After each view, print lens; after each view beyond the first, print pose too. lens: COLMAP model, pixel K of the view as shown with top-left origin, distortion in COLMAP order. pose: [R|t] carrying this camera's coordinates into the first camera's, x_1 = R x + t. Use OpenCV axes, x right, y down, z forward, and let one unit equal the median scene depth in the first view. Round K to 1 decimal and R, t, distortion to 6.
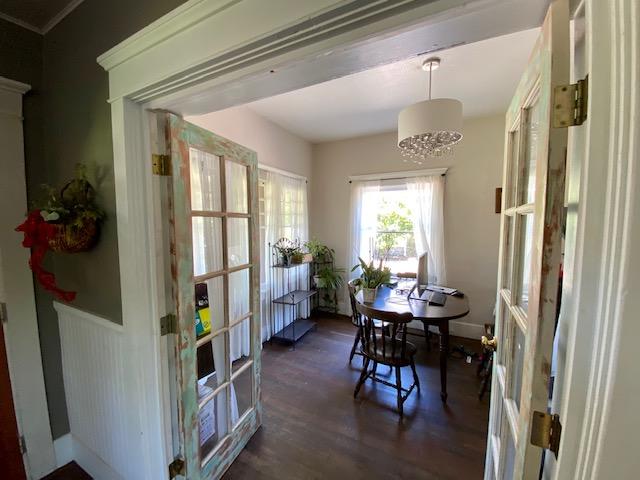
lens RADIAL K [[257.3, 0, 322.4], [0, 257.3, 240.8], [0, 0, 1]] dist [0.033429, -0.025225]
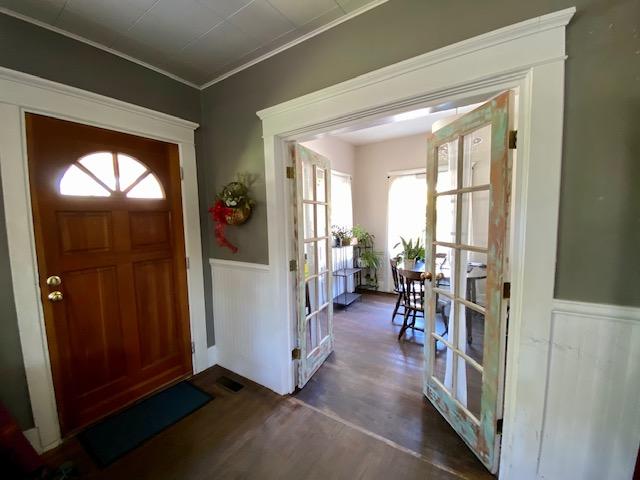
lens RADIAL K [[257.3, 0, 322.4], [0, 257.3, 240.8], [0, 0, 1]] dist [0.033429, -0.025225]
pose [[0.994069, -0.012240, -0.108056, -0.129225], [0.013598, 0.999837, 0.011840, 0.085048], [0.107894, -0.013239, 0.994074, -0.399526]]
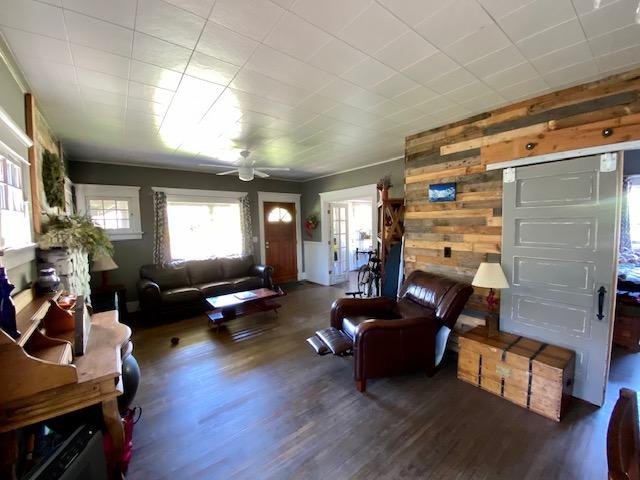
lens RADIAL K [[257.3, 0, 322.4], [0, 257.3, 240.8], [0, 0, 1]] dist [0.033429, -0.025225]
pose [[0.908757, 0.007367, -0.417260, 0.852834], [-0.007715, 0.999970, 0.000851, 0.172271], [0.417254, 0.002446, 0.908787, -2.233022]]
